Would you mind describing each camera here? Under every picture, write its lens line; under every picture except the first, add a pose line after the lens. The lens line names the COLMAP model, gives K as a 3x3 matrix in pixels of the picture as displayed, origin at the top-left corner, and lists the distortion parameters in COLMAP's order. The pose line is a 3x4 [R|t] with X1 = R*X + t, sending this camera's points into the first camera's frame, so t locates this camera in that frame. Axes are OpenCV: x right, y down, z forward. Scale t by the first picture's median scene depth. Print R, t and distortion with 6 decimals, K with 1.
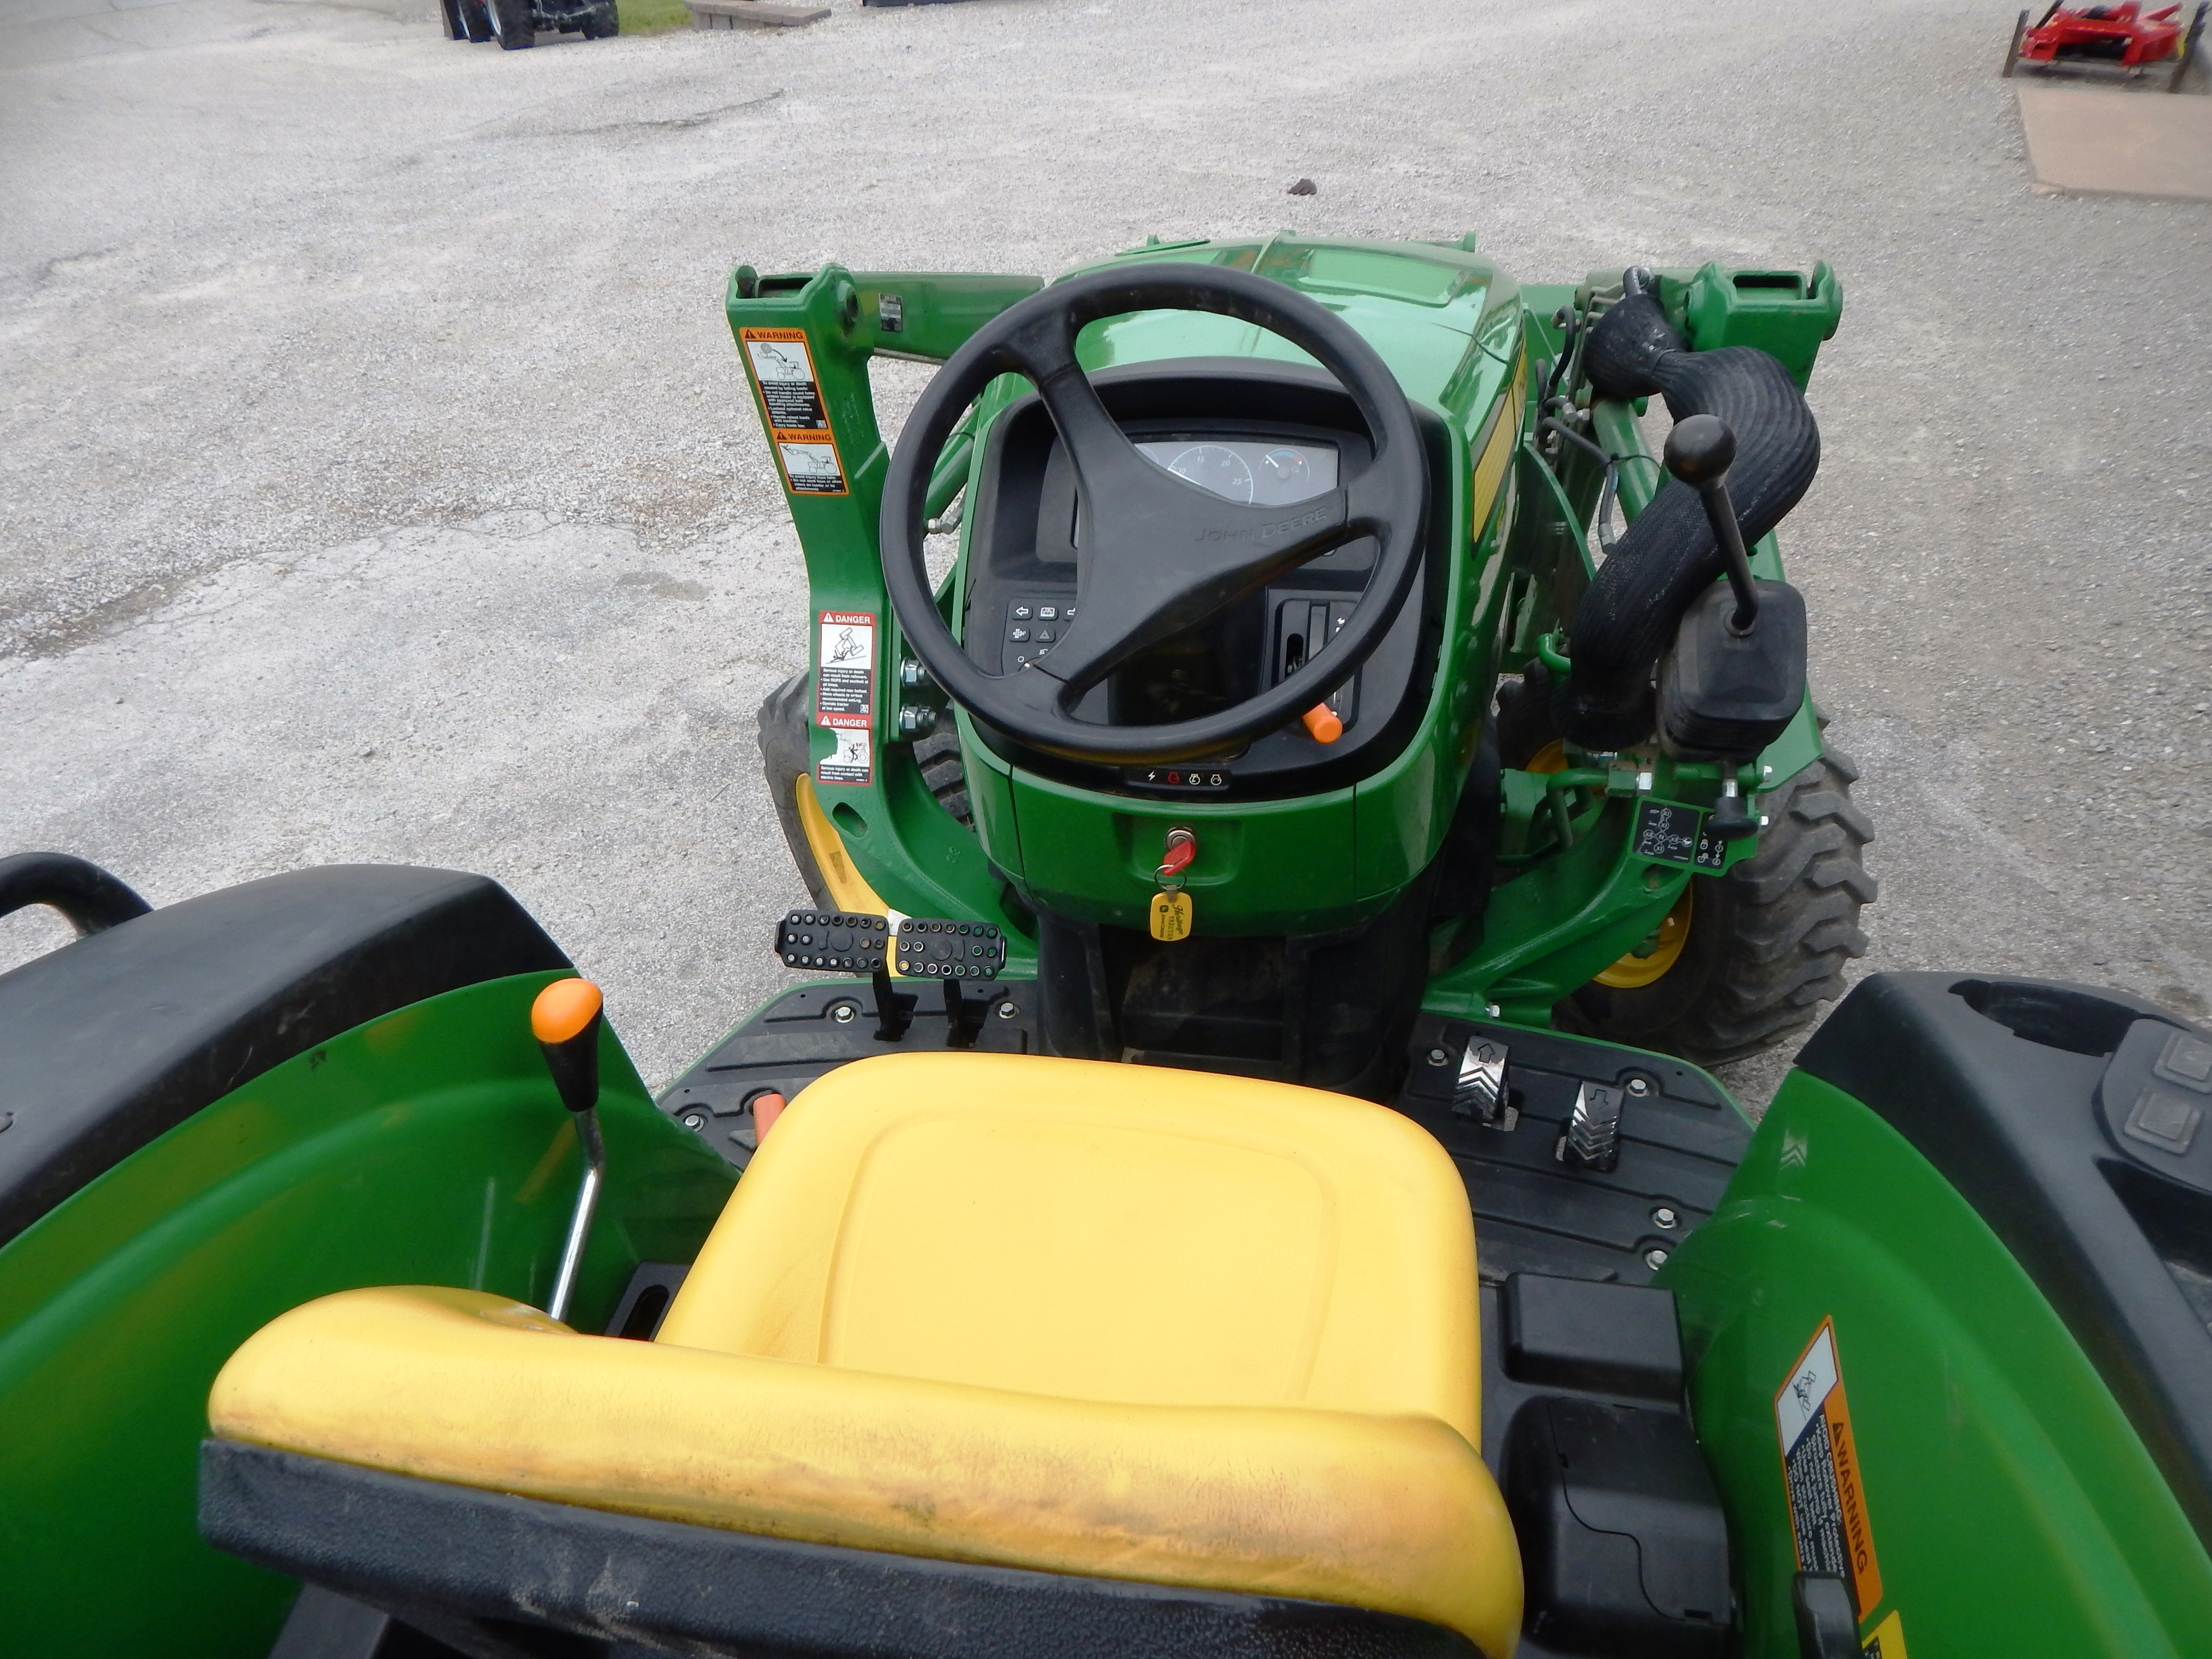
lens RADIAL K [[1467.2, 0, 1118.3], [0, 1467.2, 831.6], [0, 0, 1]] dist [-0.001654, -0.007137]
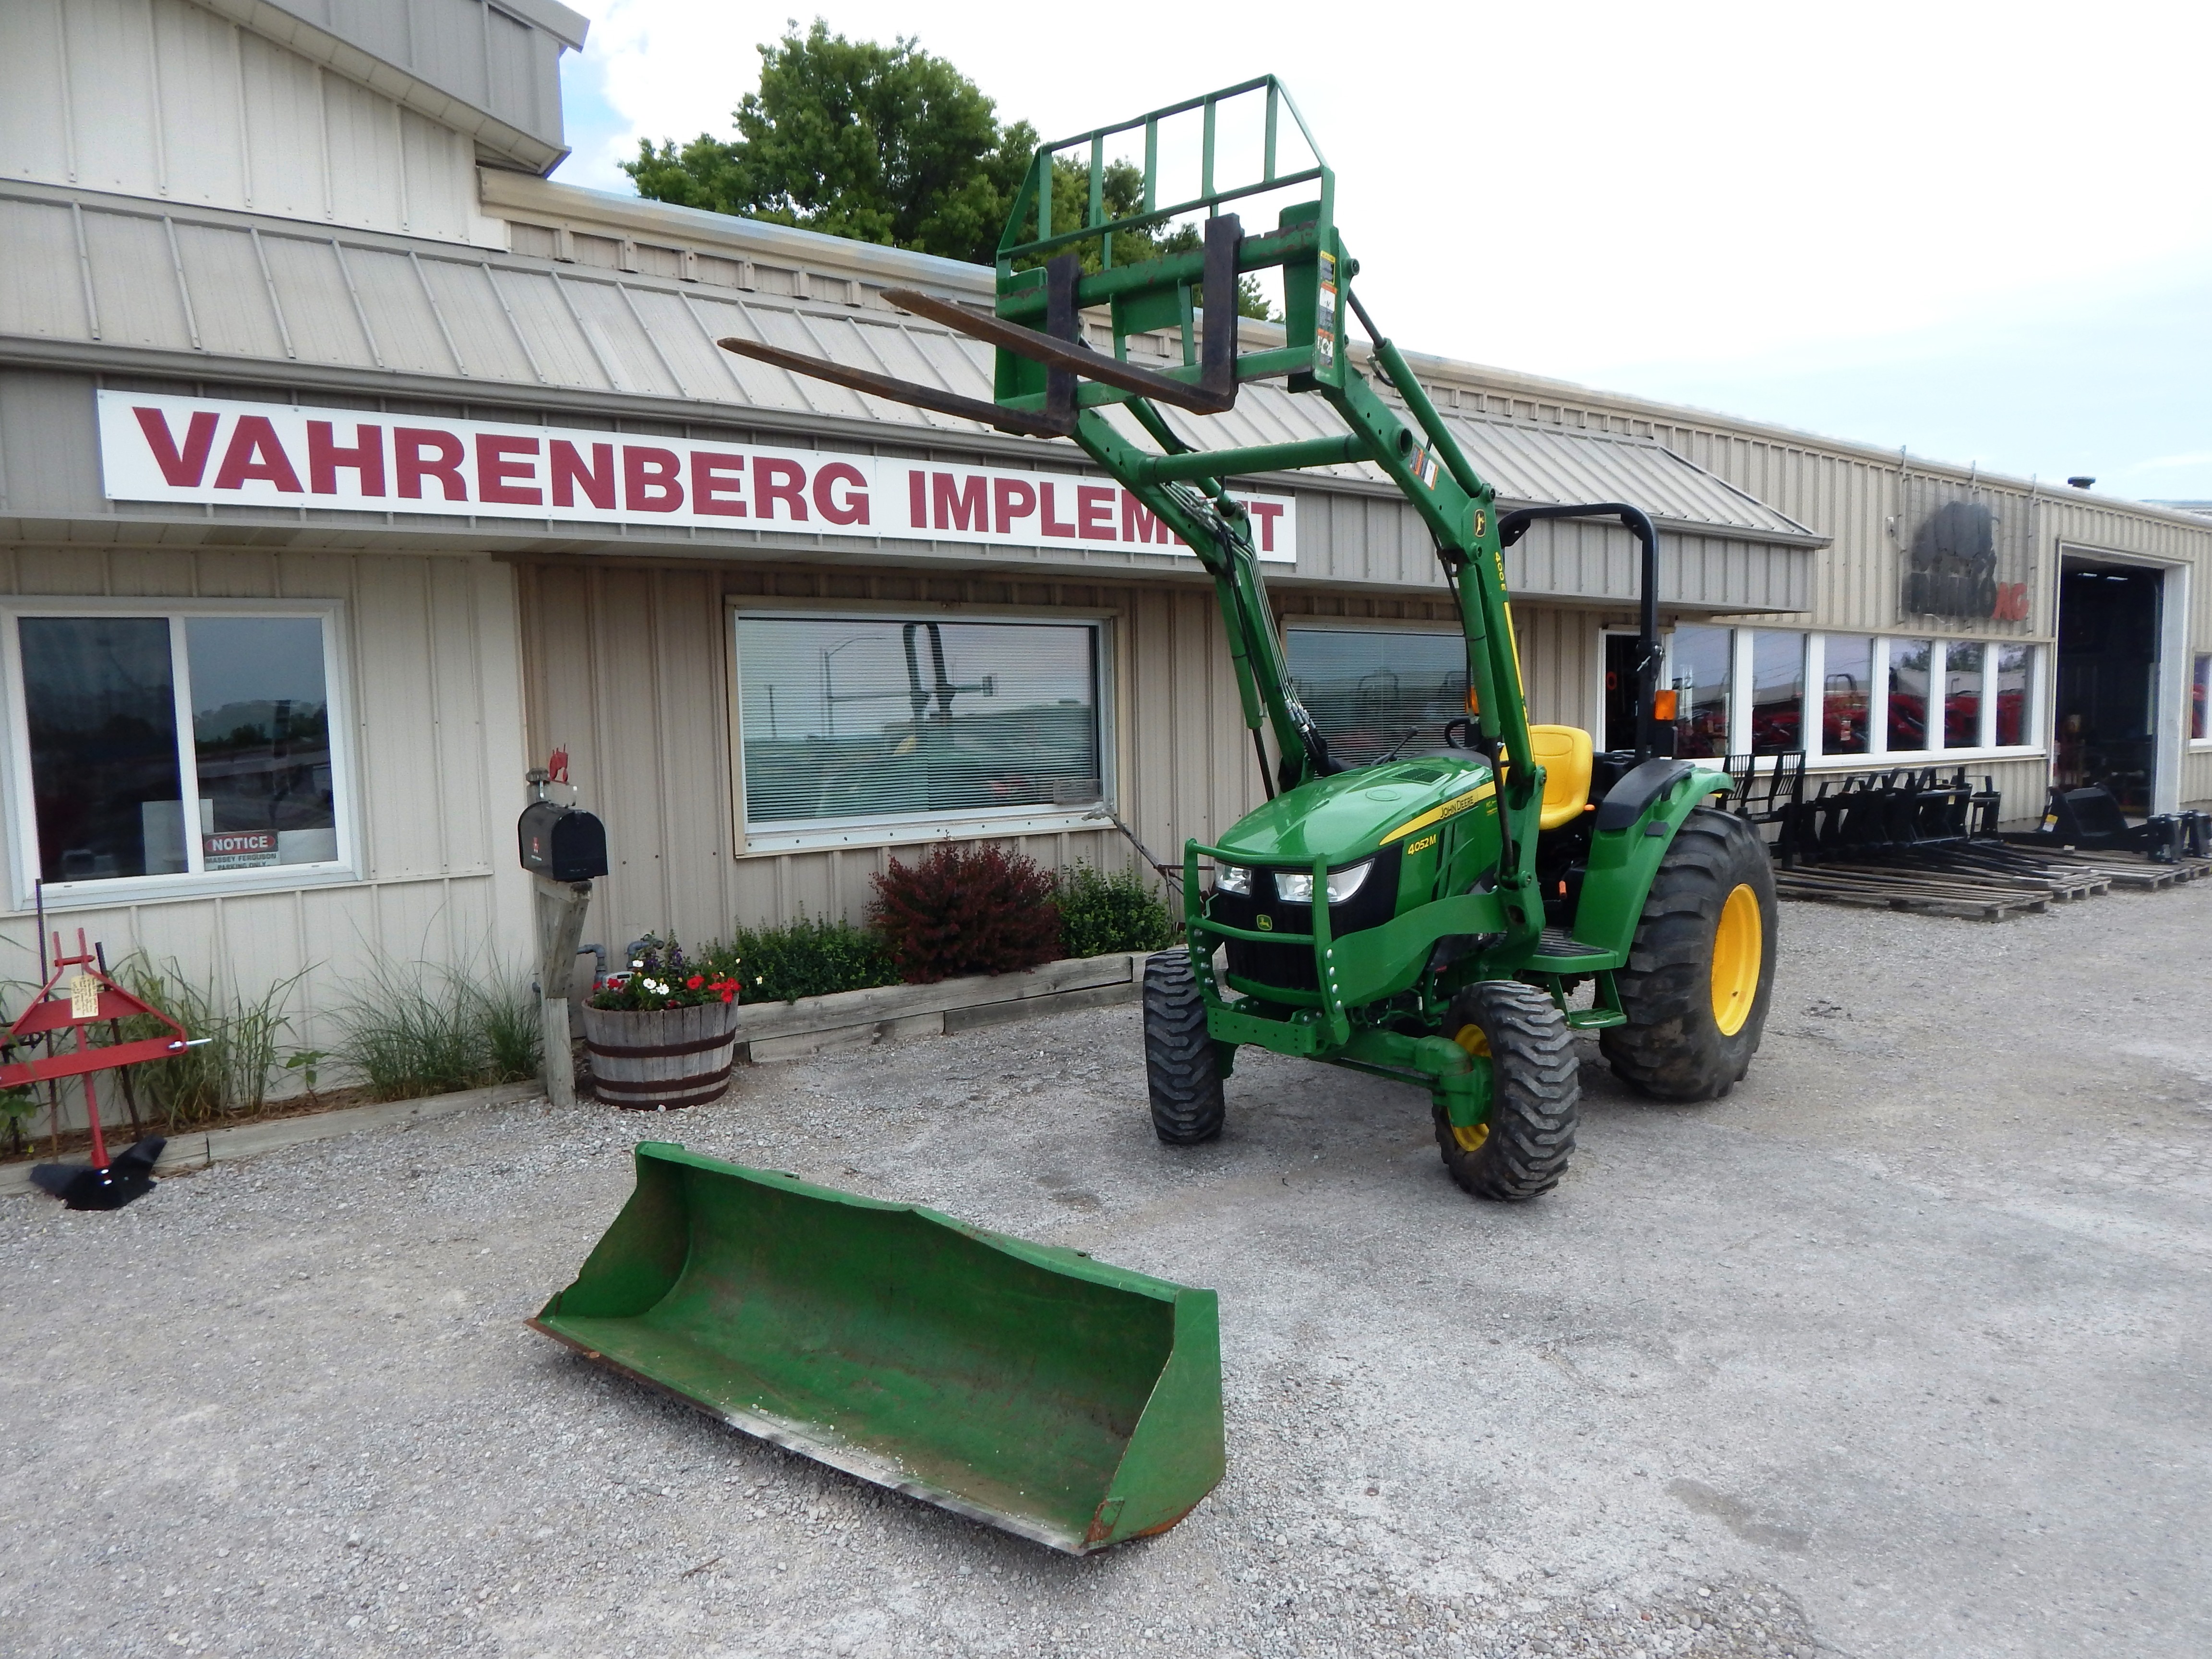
lens RADIAL K [[1467.2, 0, 1100.9], [0, 1467.2, 815.8], [0, 0, 1]] dist [-0.001654, -0.007137]
pose [[-0.863969, -0.003975, 0.503529, -0.390255], [0.331845, 0.747608, 0.575292, -0.932318], [-0.378730, 0.664128, -0.644591, 1.319309]]
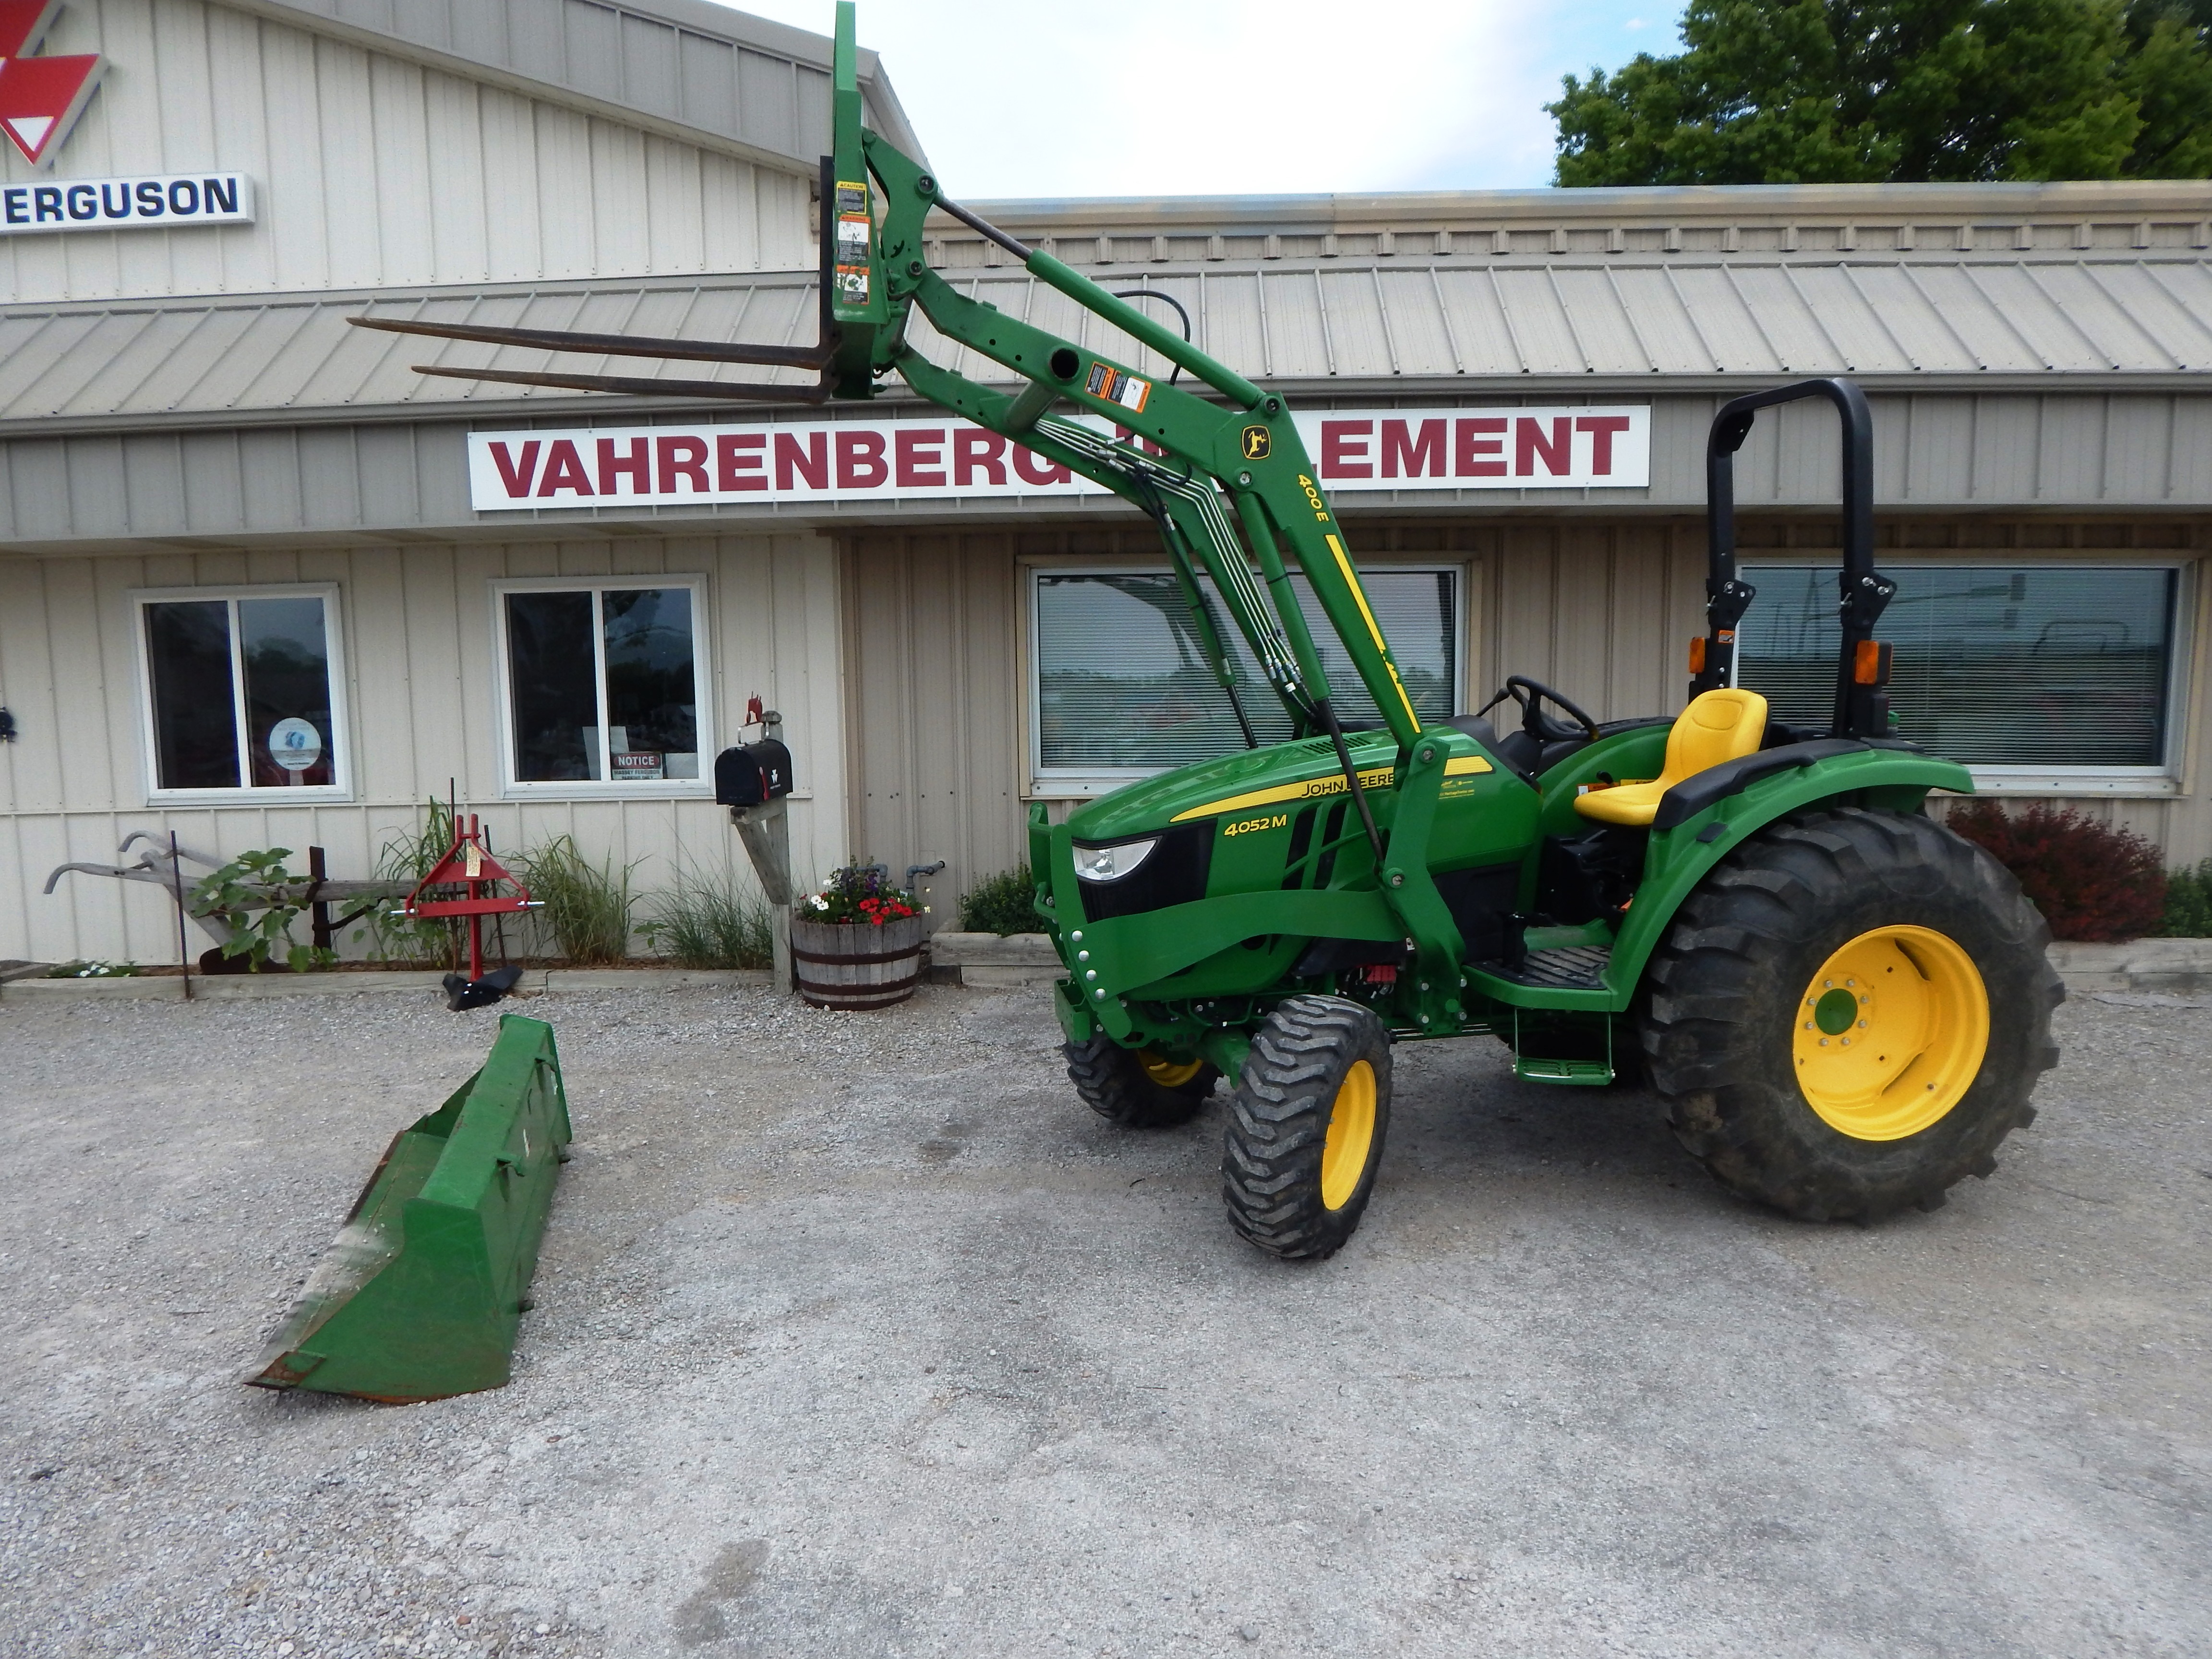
lens RADIAL K [[1467.2, 0, 1111.1], [0, 1467.2, 804.5], [0, 0, 1]] dist [-0.001654, -0.007137]
pose [[-0.360243, -0.061675, 0.930818, -0.924653], [0.581645, 0.765256, 0.275812, -0.495398], [-0.729325, 0.640765, -0.239805, 0.779163]]
